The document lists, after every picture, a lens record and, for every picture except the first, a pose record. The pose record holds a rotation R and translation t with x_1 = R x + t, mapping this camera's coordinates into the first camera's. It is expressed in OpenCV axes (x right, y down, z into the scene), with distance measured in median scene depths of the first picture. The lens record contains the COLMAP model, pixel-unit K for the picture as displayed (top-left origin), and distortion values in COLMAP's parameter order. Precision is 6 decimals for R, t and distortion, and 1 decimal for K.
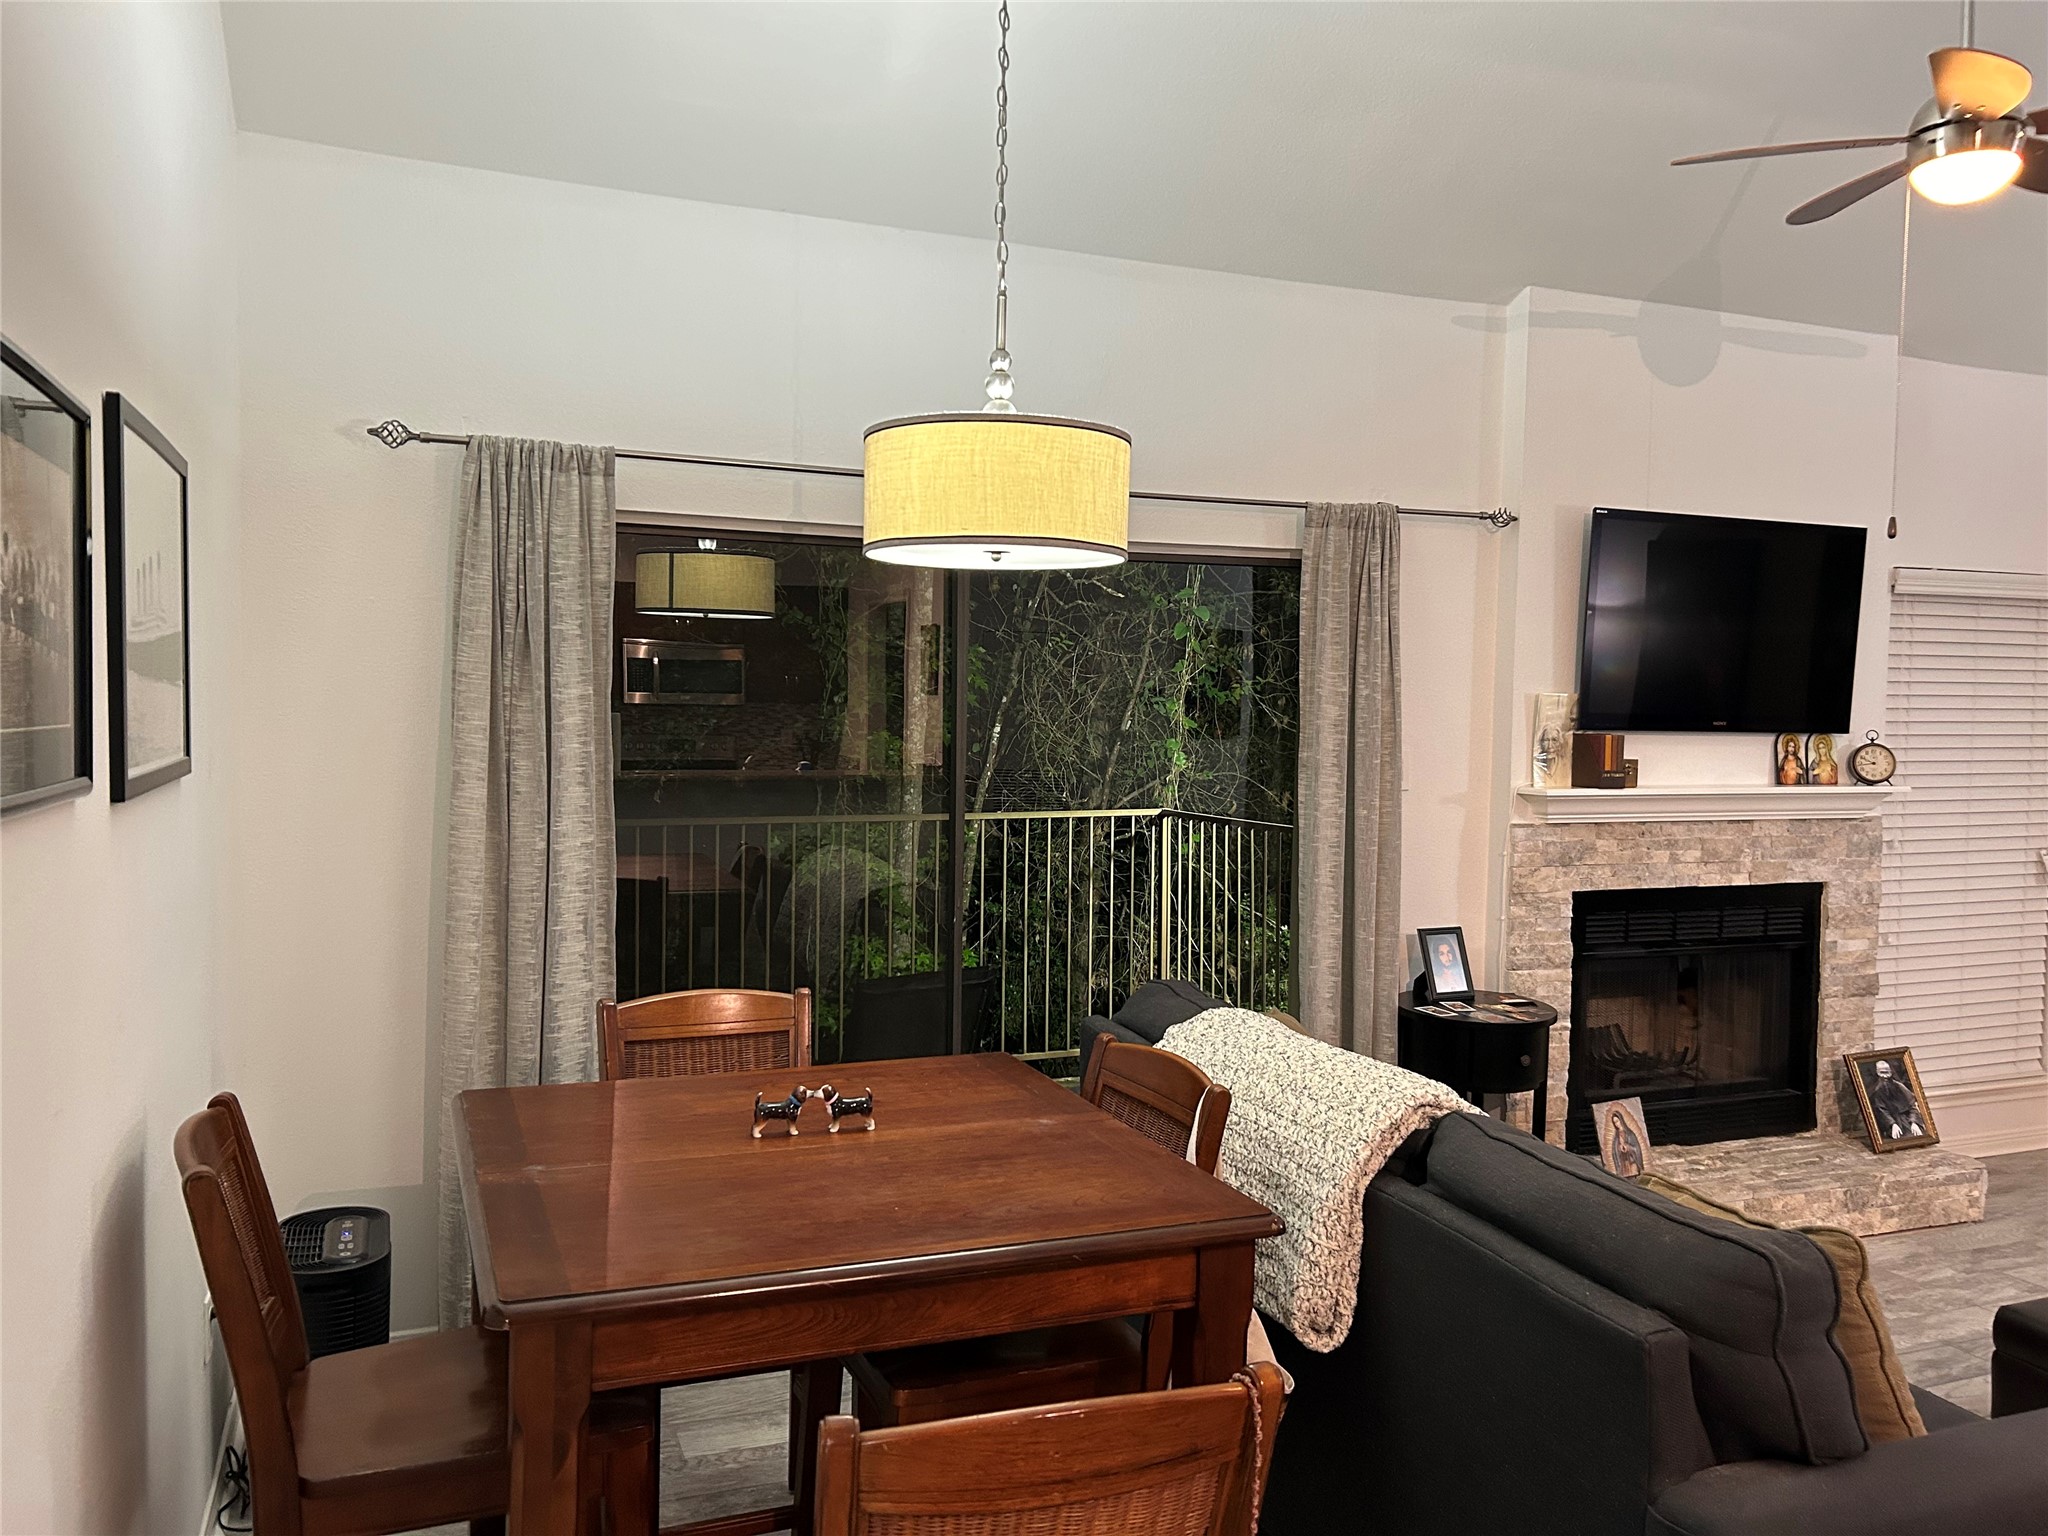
lens RADIAL K [[1548.9, 0, 1024.2], [0, 1548.9, 755.9], [0, 0, 1]] dist [0.028748, -0.038676]
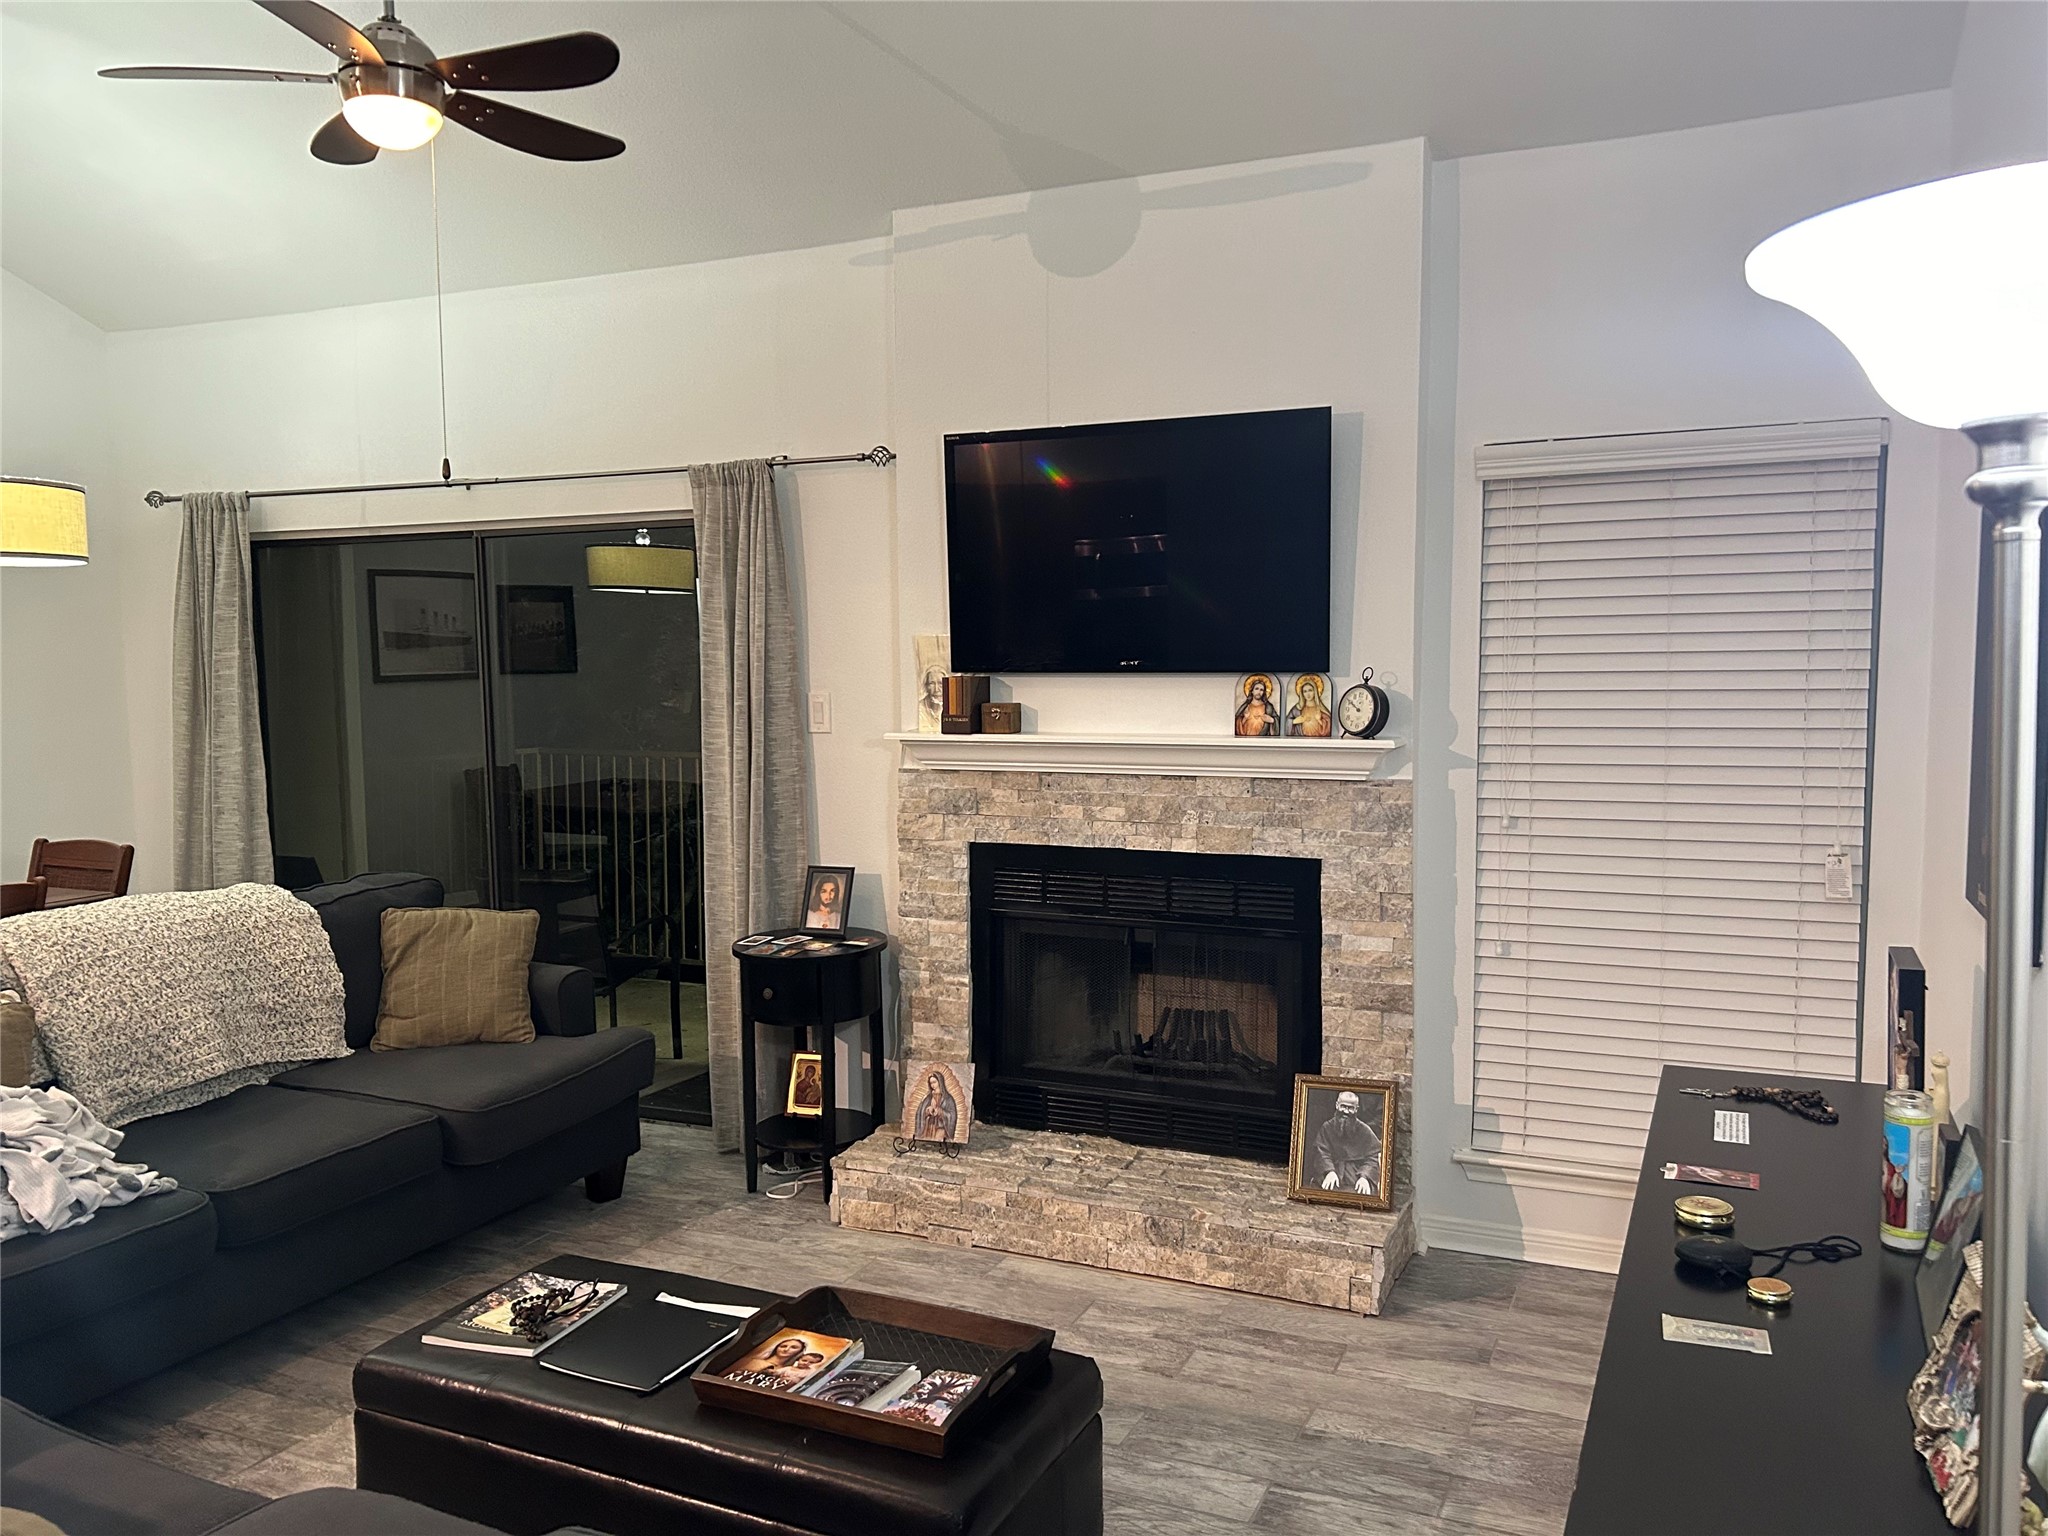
lens RADIAL K [[1548.9, 0, 1036.9], [0, 1548.9, 769.1], [0, 0, 1]] dist [0.028748, -0.038676]
pose [[0.700757, 0.032340, -0.712666, 1.029359], [-0.008353, 0.999275, 0.037132, 0.007155], [0.713351, -0.020067, 0.700520, 0.361268]]
